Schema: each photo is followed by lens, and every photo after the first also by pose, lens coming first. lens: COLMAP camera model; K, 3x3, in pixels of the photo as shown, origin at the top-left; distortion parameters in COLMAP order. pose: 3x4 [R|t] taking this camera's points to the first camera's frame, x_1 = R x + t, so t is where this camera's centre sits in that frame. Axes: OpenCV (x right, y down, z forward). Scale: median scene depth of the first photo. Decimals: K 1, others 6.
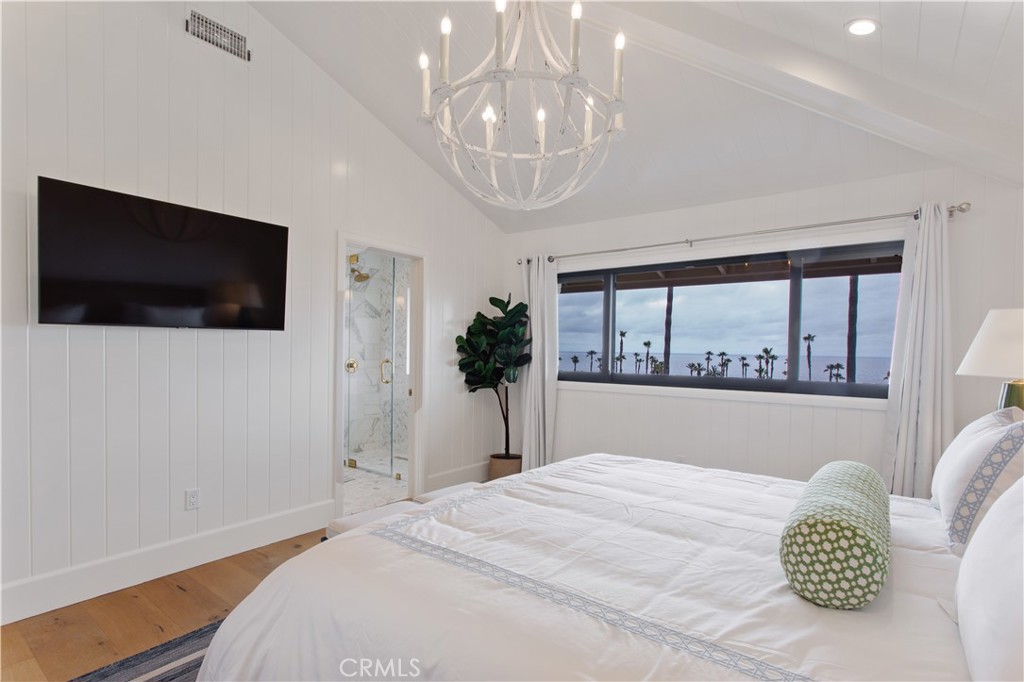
lens RADIAL K [[479.2, 0, 493.0], [0, 479.2, 360.0], [0, 0, 1]] dist [-0.002628, 0.001701]
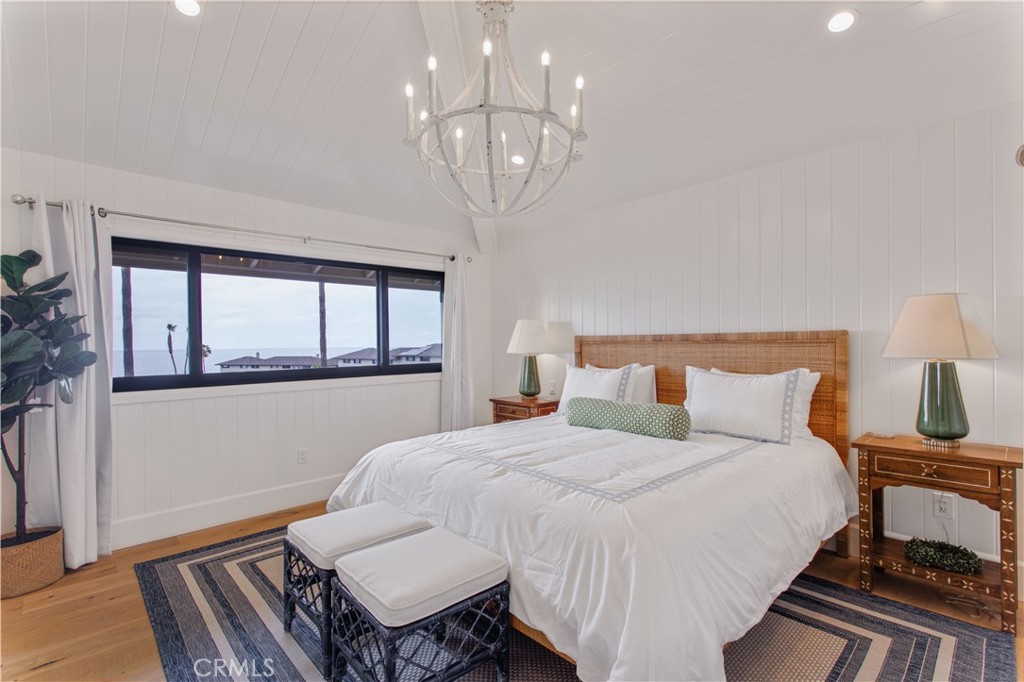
lens RADIAL K [[479.2, 0, 518.1], [0, 479.2, 344.2], [0, 0, 1]] dist [-0.002628, 0.001701]
pose [[0.172858, -0.018080, 0.984781, -0.529976], [0.036586, 0.999259, 0.011924, -0.015667], [-0.984267, 0.033968, 0.173392, 0.381761]]
